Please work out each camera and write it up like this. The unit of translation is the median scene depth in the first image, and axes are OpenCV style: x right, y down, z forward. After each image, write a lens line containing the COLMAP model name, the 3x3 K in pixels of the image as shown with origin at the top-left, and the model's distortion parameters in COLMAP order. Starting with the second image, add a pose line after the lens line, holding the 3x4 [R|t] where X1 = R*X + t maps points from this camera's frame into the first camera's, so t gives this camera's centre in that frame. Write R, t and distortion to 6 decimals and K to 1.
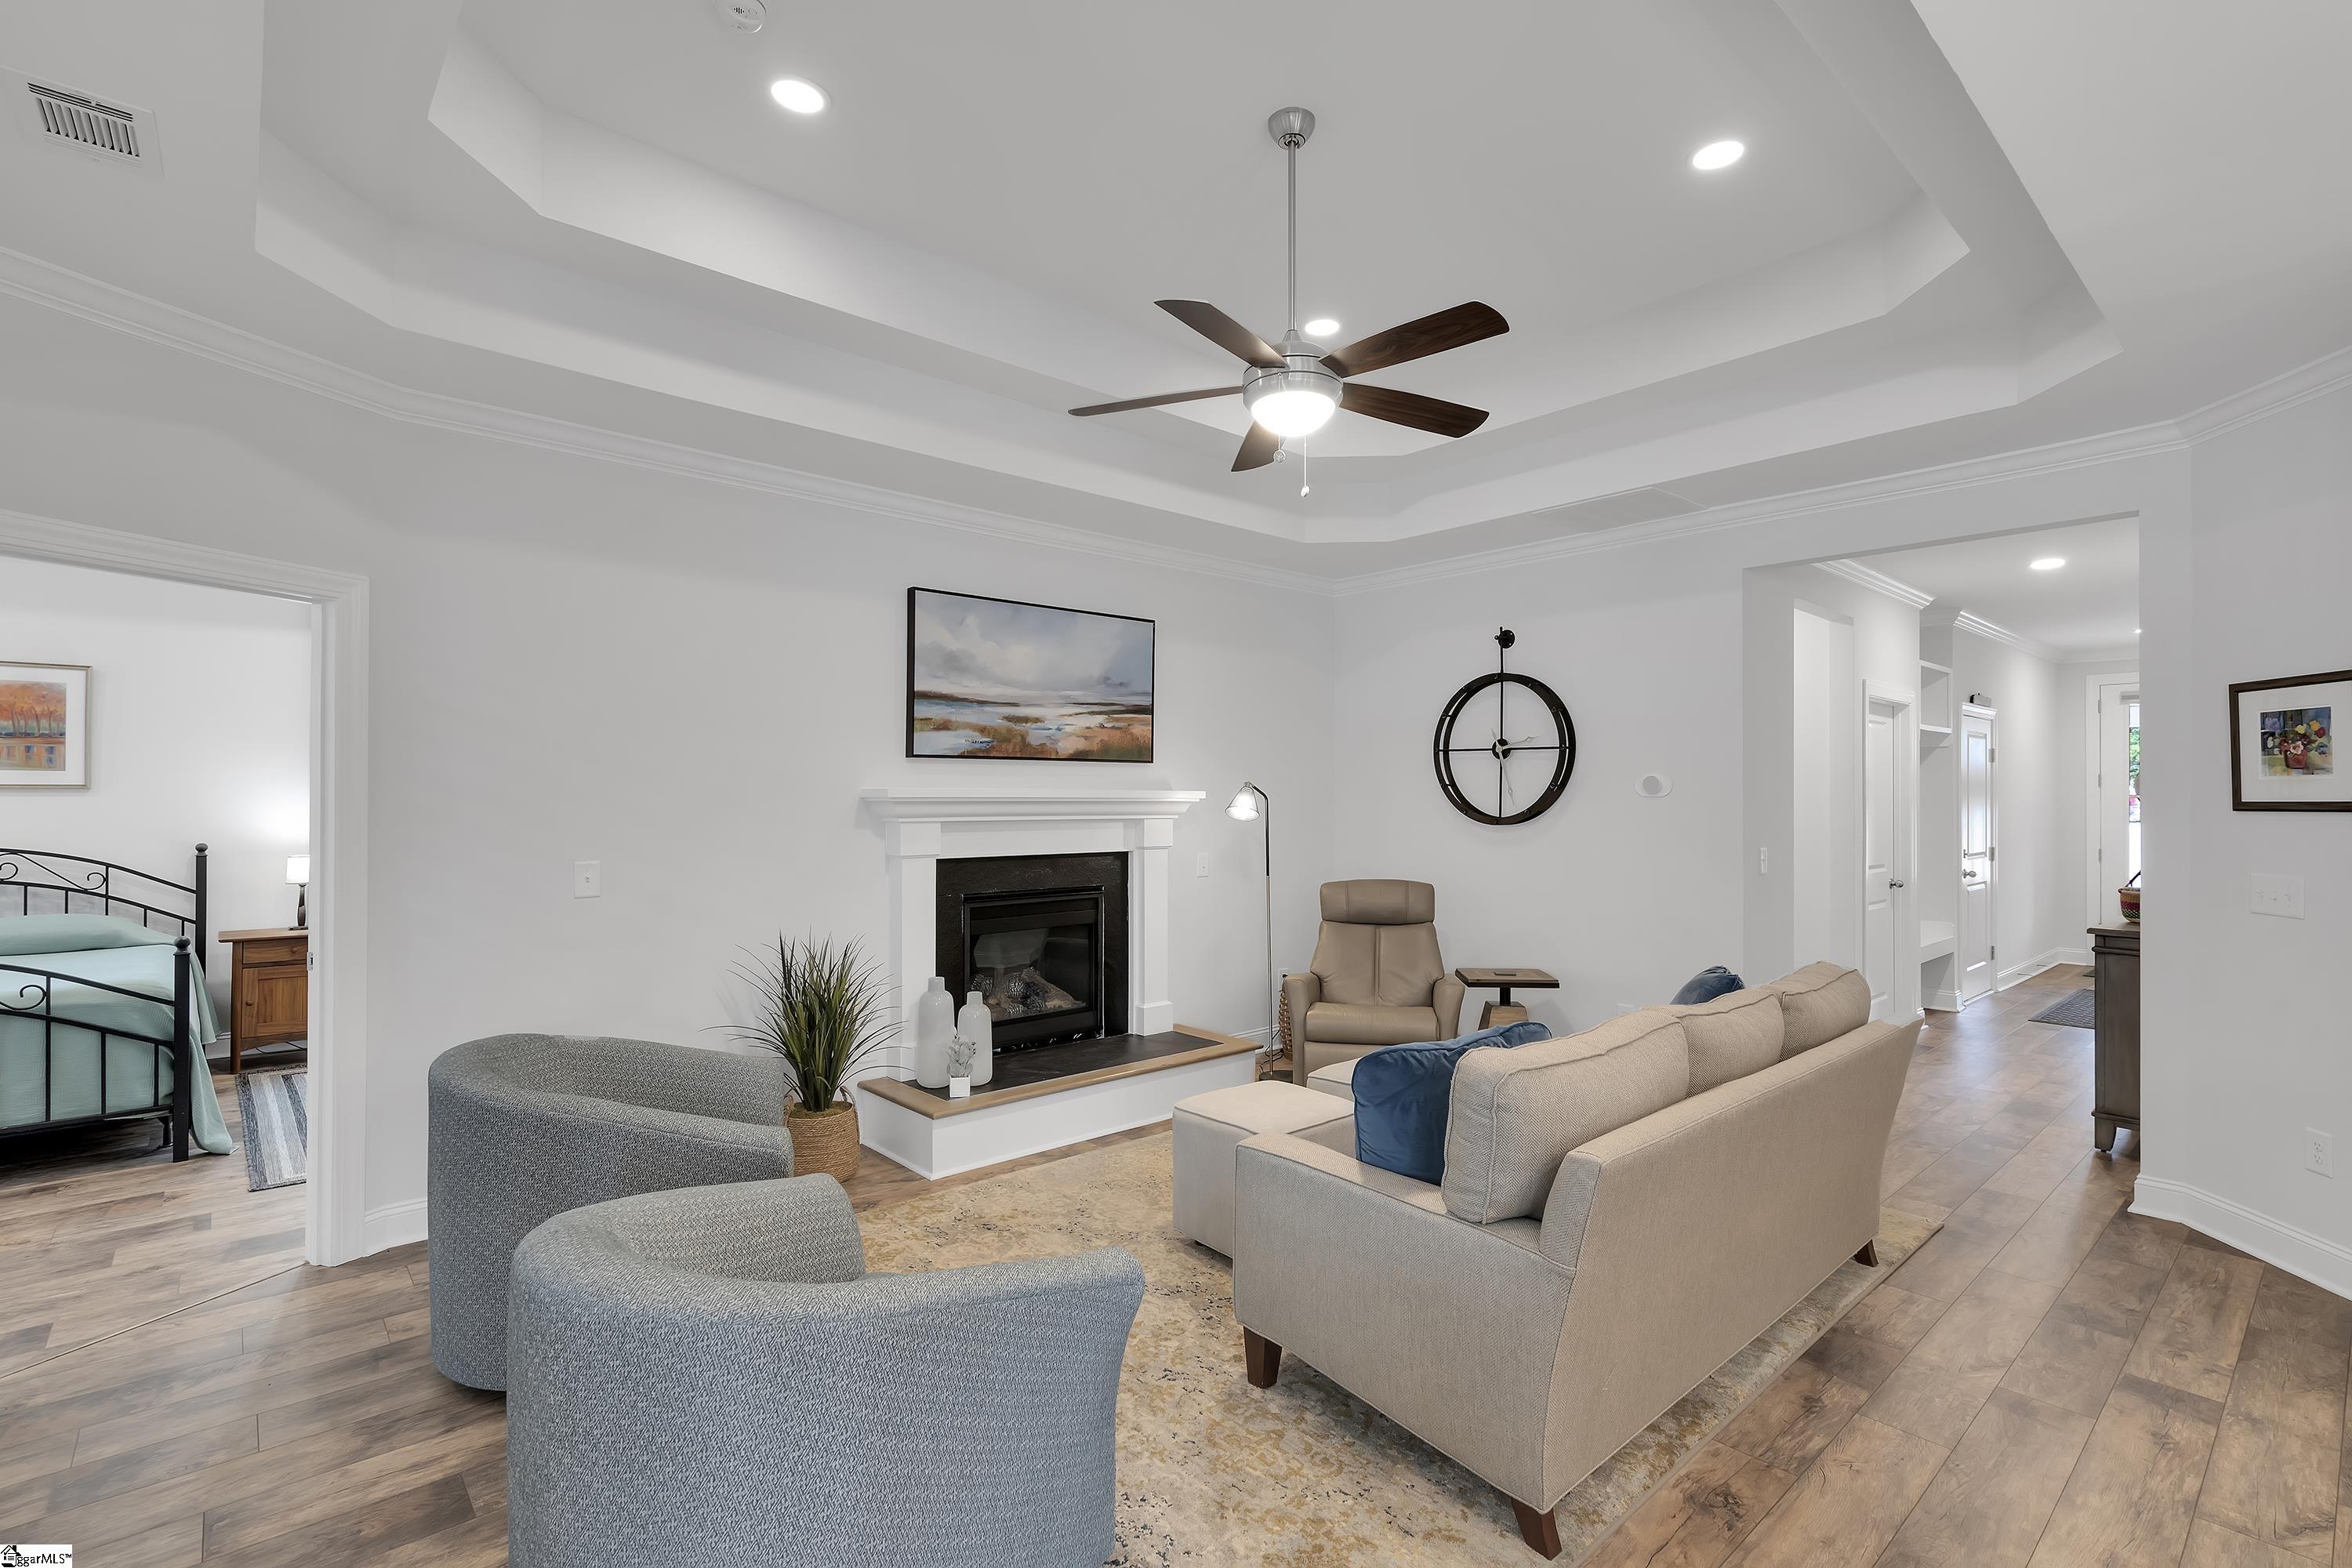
lens RADIAL K [[1077.0, 0, 1175.1], [0, 1077.0, 787.5], [0, 0, 1]] dist [-0.000182, 0.000983]
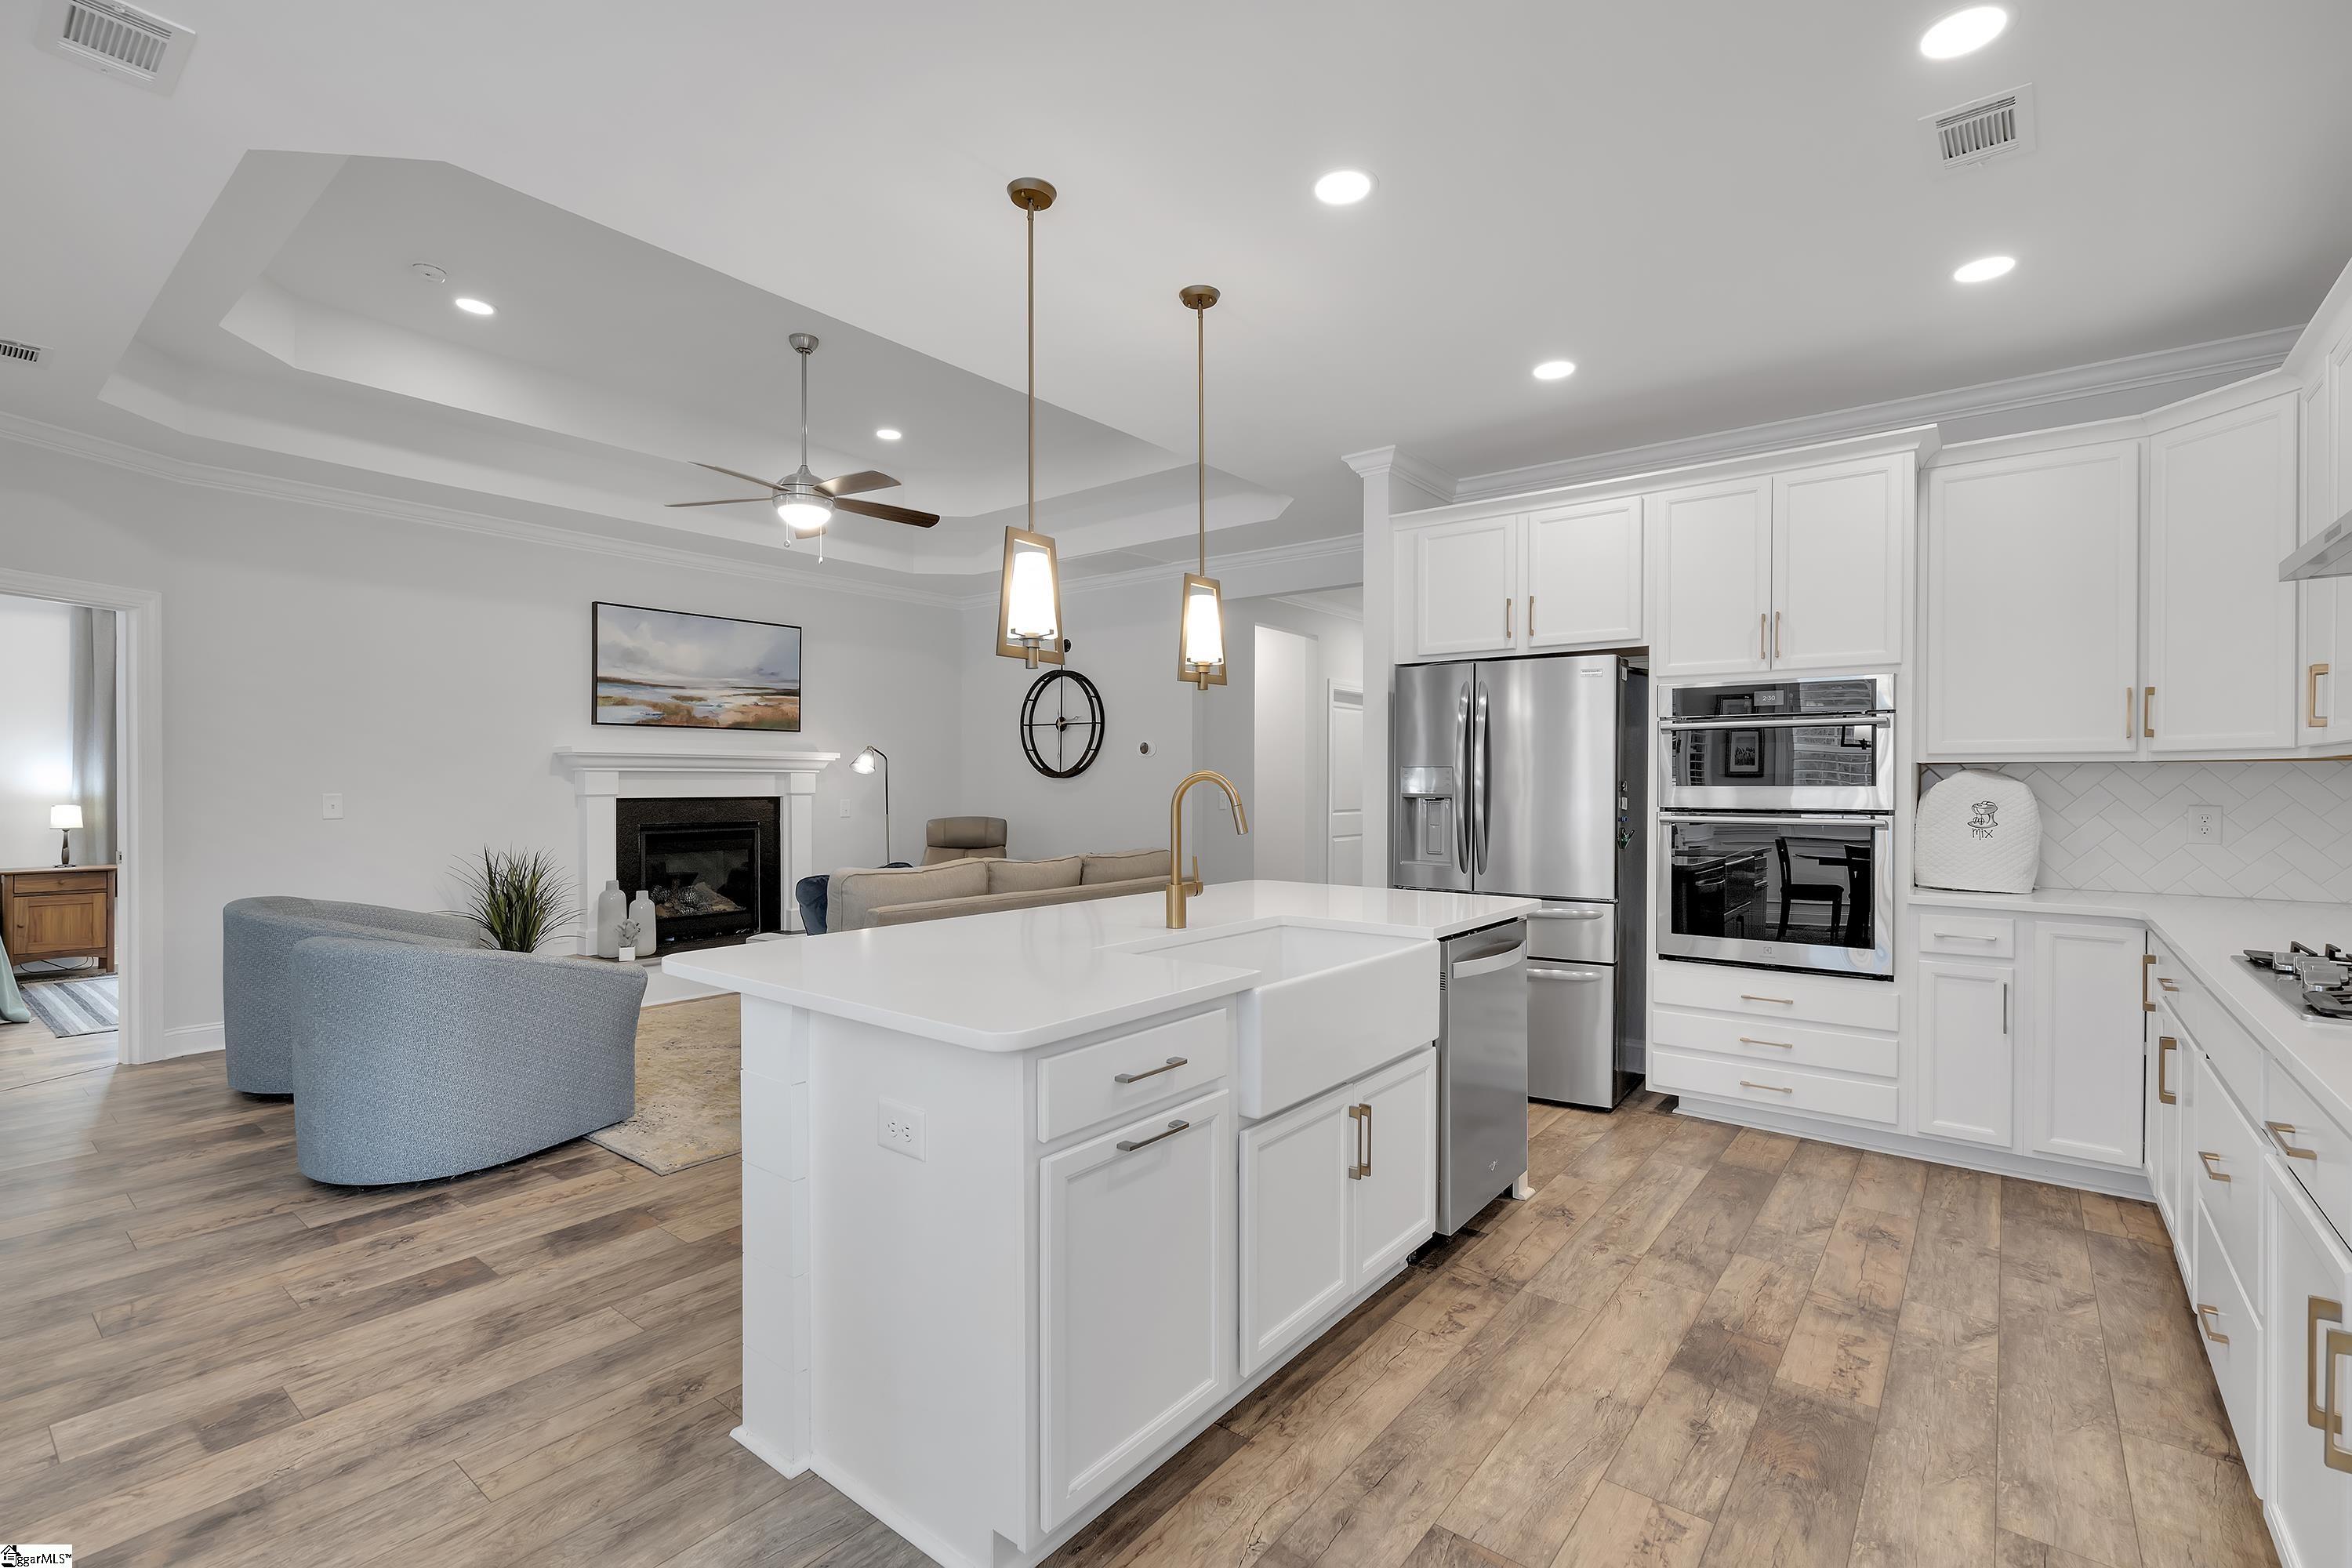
lens RADIAL K [[1053.6, 0, 1170.7], [0, 1053.6, 783.4], [0, 0, 1]] dist [0.001333, 0.000376]
pose [[0.985500, -0.000974, 0.169670, 0.246804], [-0.000790, 0.999946, 0.010331, 0.032189], [-0.169671, -0.010316, 0.985447, -0.449330]]
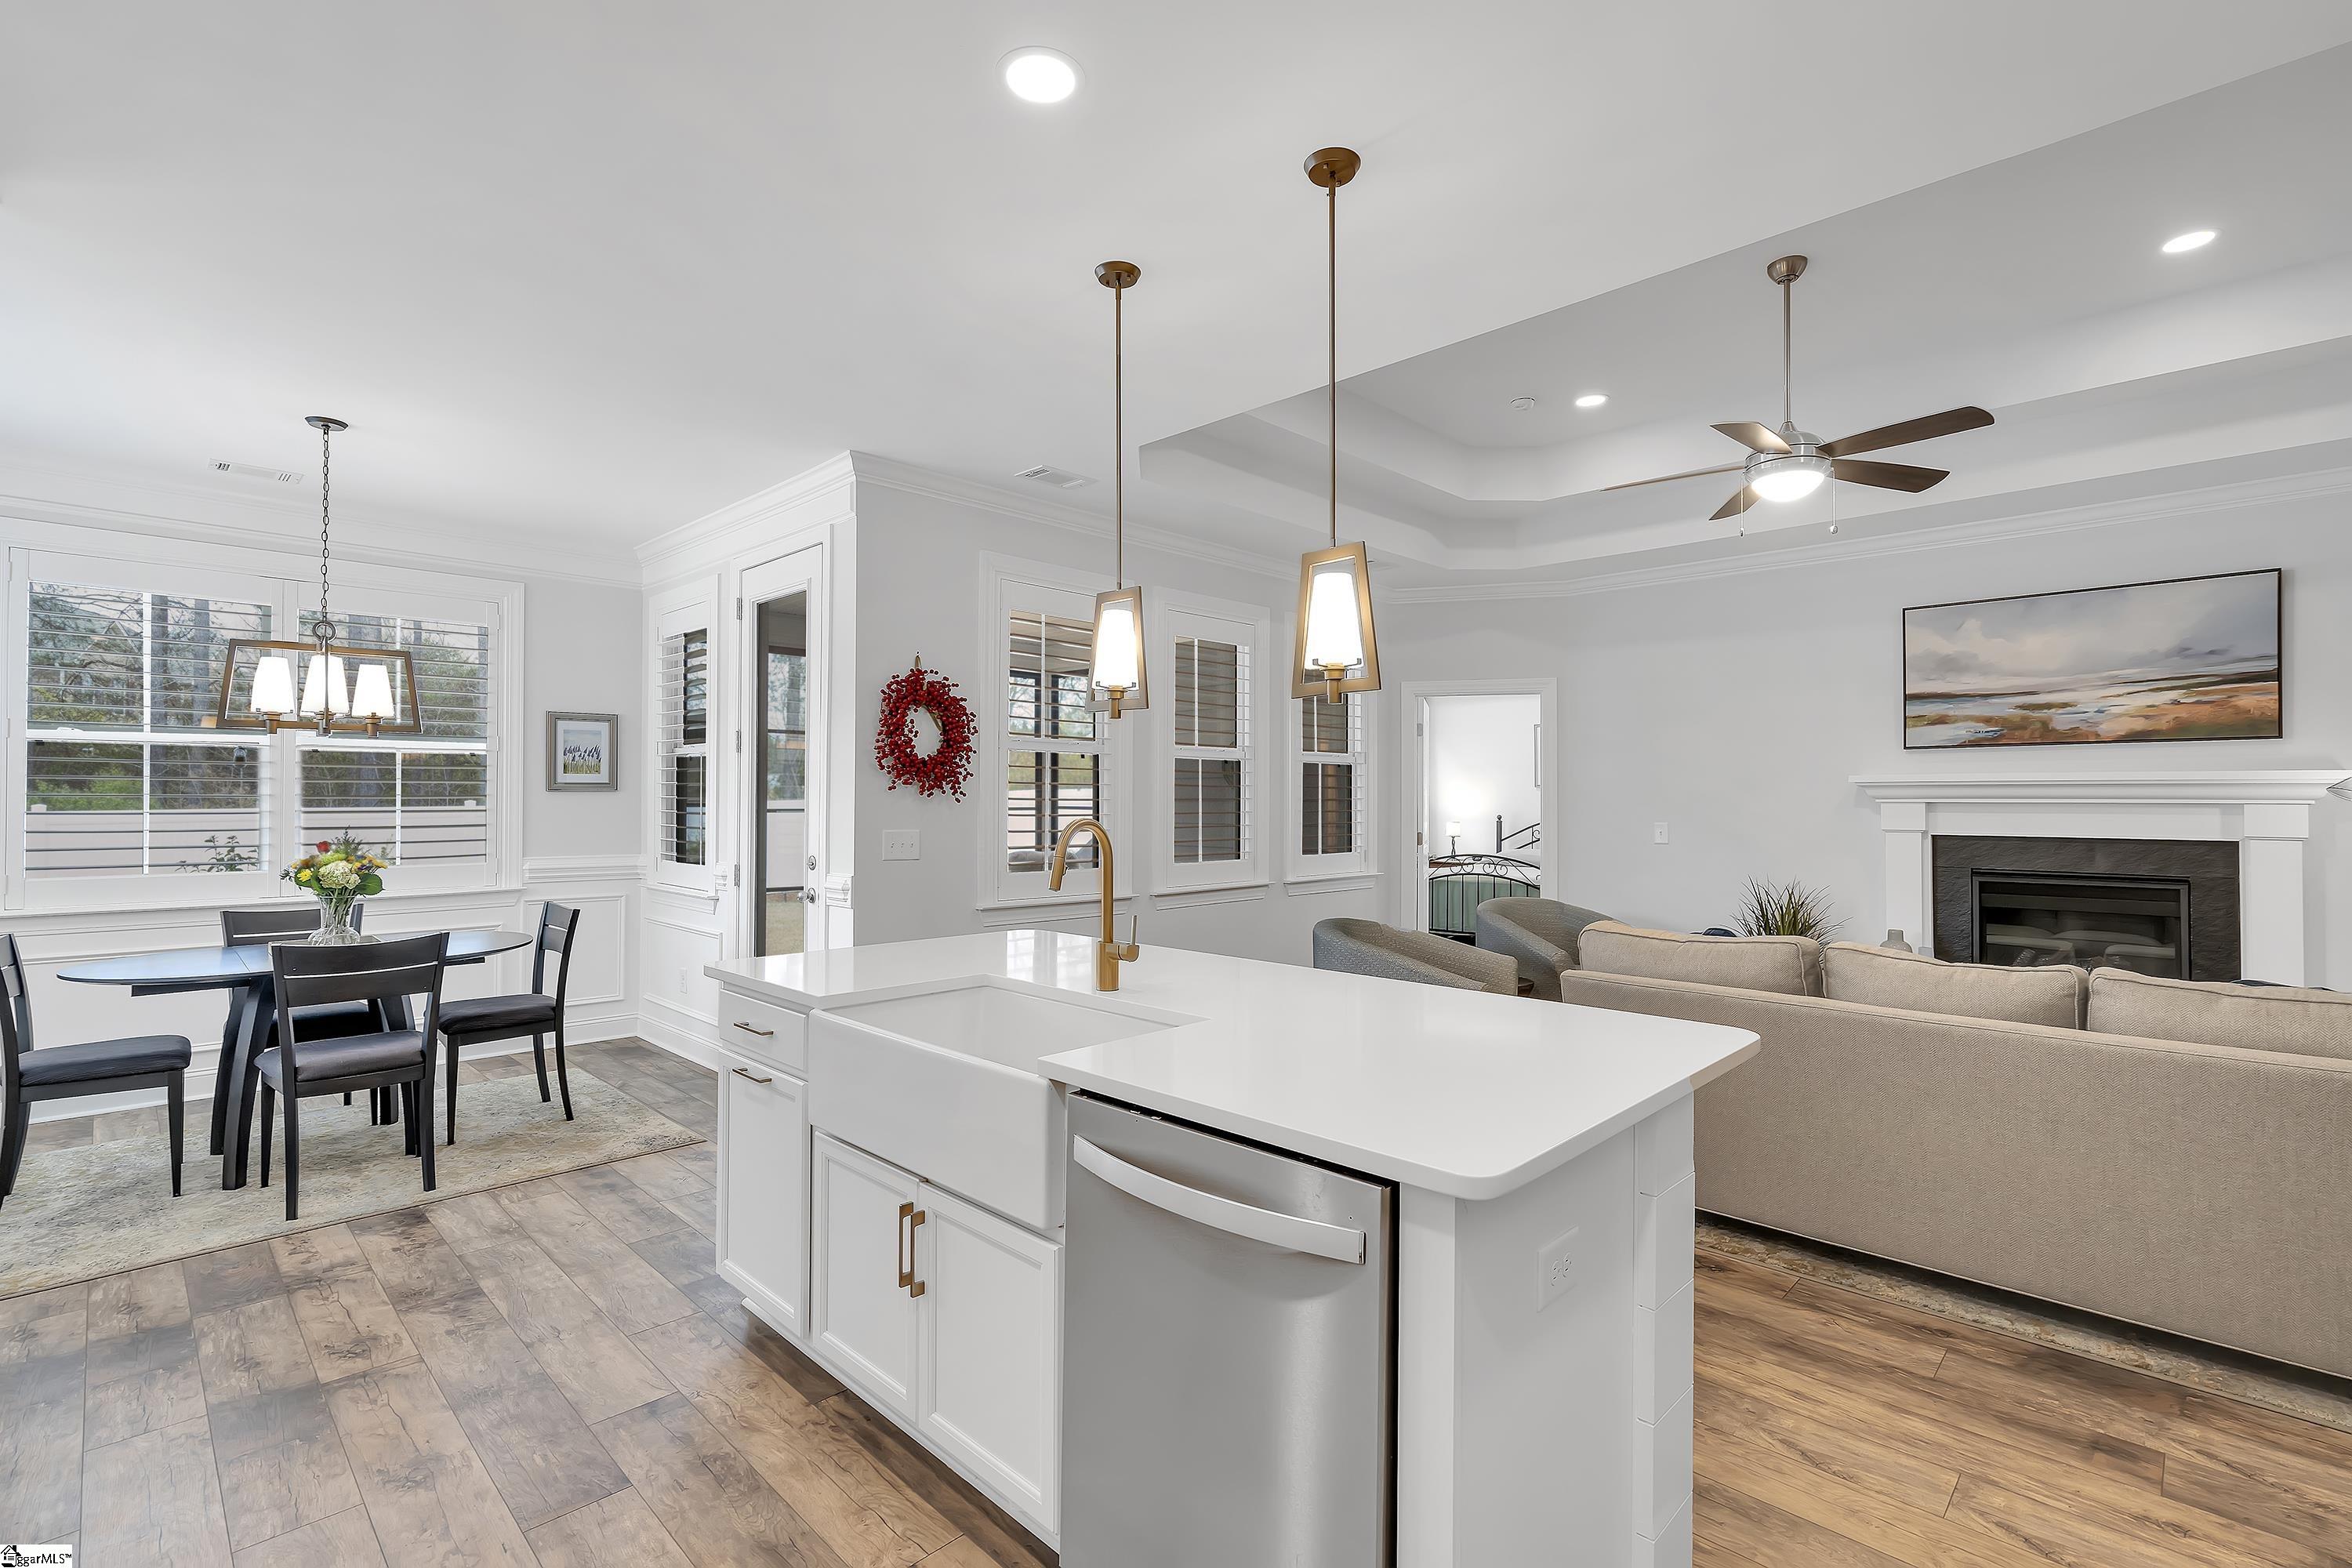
lens RADIAL K [[1053.6, 0, 1170.7], [0, 1053.6, 783.4], [0, 0, 1]] dist [0.001333, 0.000376]
pose [[0.065346, -0.016279, -0.997730, 0.852783], [0.005365, 0.999858, -0.015962, 0.024000], [0.997848, -0.004309, 0.065424, 0.097738]]
